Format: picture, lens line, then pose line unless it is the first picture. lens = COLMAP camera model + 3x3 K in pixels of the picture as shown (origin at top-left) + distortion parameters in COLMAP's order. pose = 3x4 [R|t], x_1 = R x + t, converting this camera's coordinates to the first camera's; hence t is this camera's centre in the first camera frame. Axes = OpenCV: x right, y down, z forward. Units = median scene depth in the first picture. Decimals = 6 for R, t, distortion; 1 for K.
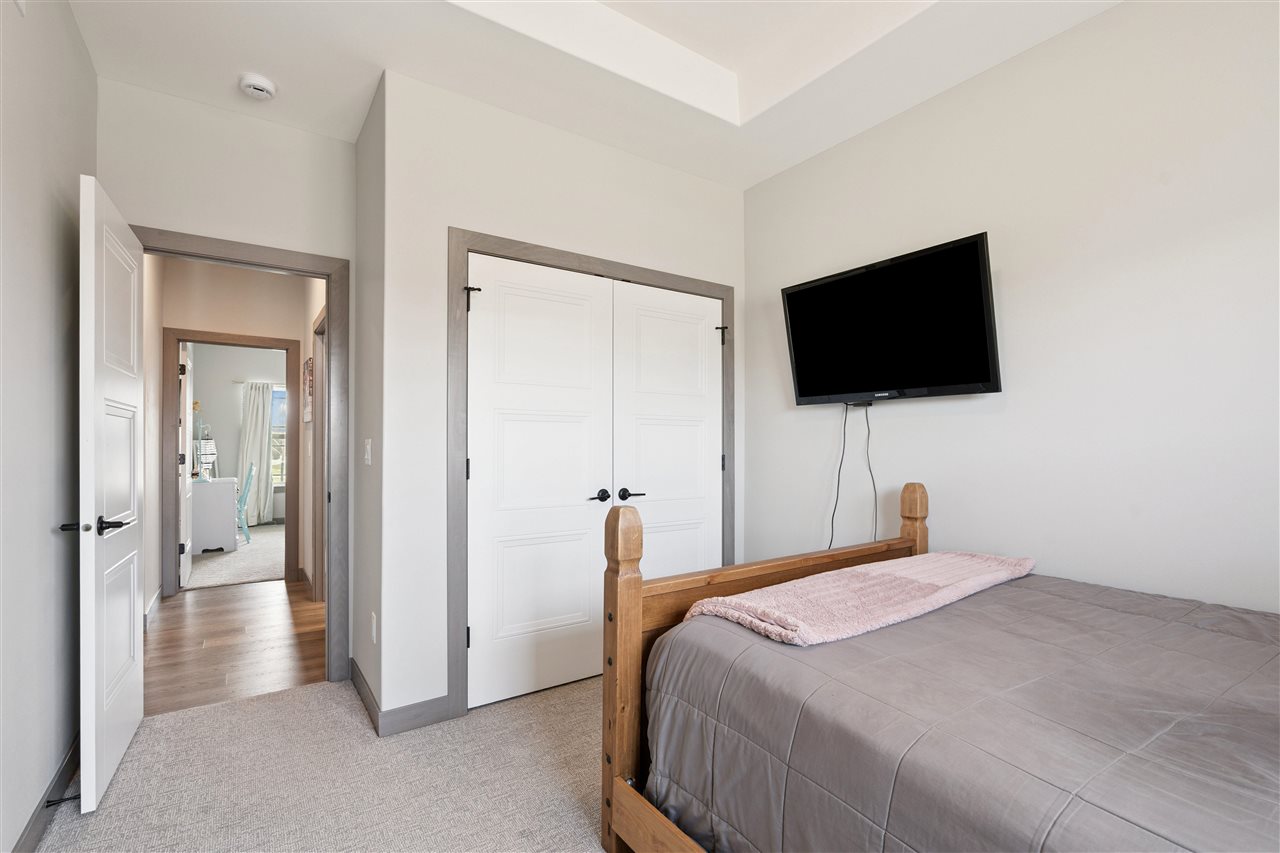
lens RADIAL K [[578.7, 0, 642.2], [0, 578.7, 439.0], [0, 0, 1]] dist [0.000573, 0.000190]
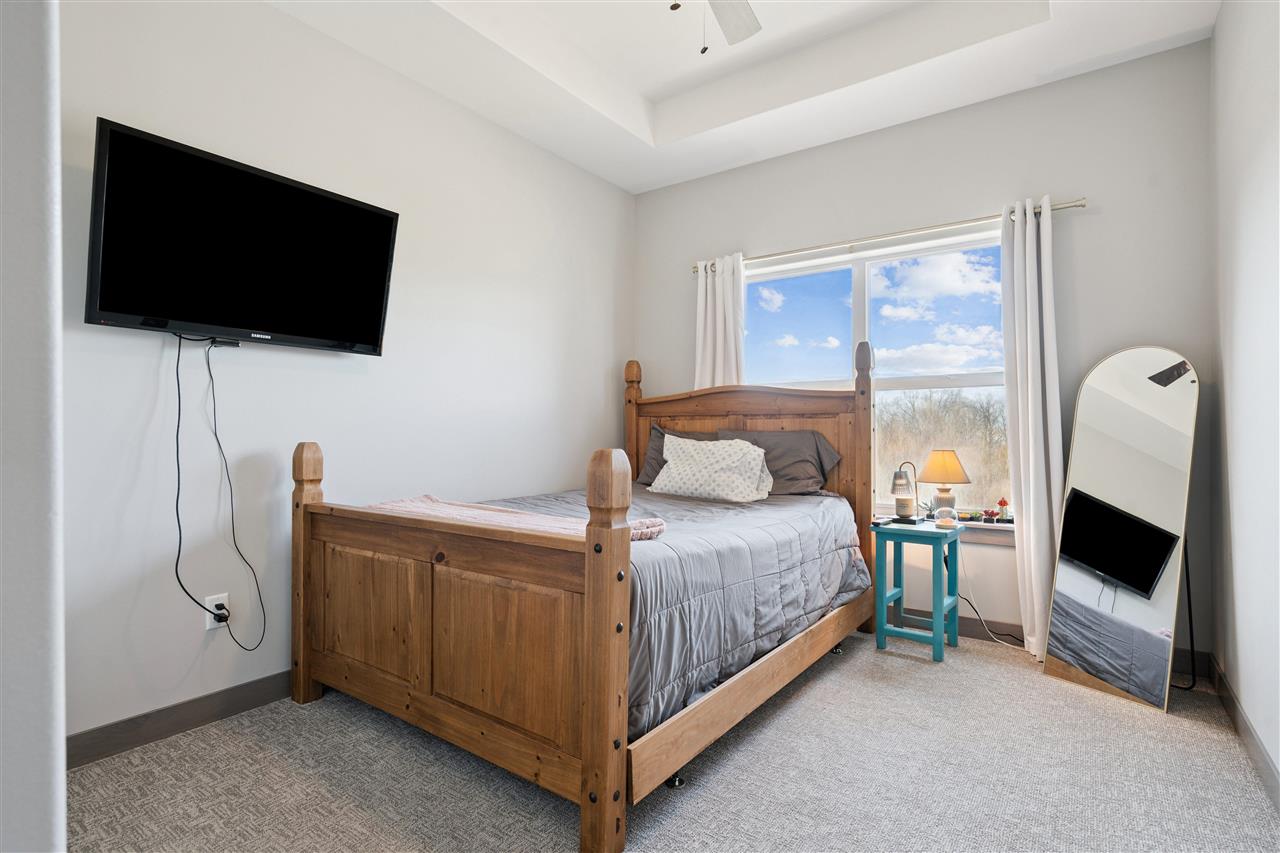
lens RADIAL K [[621.7, 0, 640.8], [0, 621.7, 428.8], [0, 0, 1]] dist [0.000356, 0.000163]
pose [[-0.326530, 0.011606, 0.945116, -0.665852], [-0.004582, 0.999893, -0.013862, 0.072465], [-0.945176, -0.008857, -0.326442, 0.901516]]
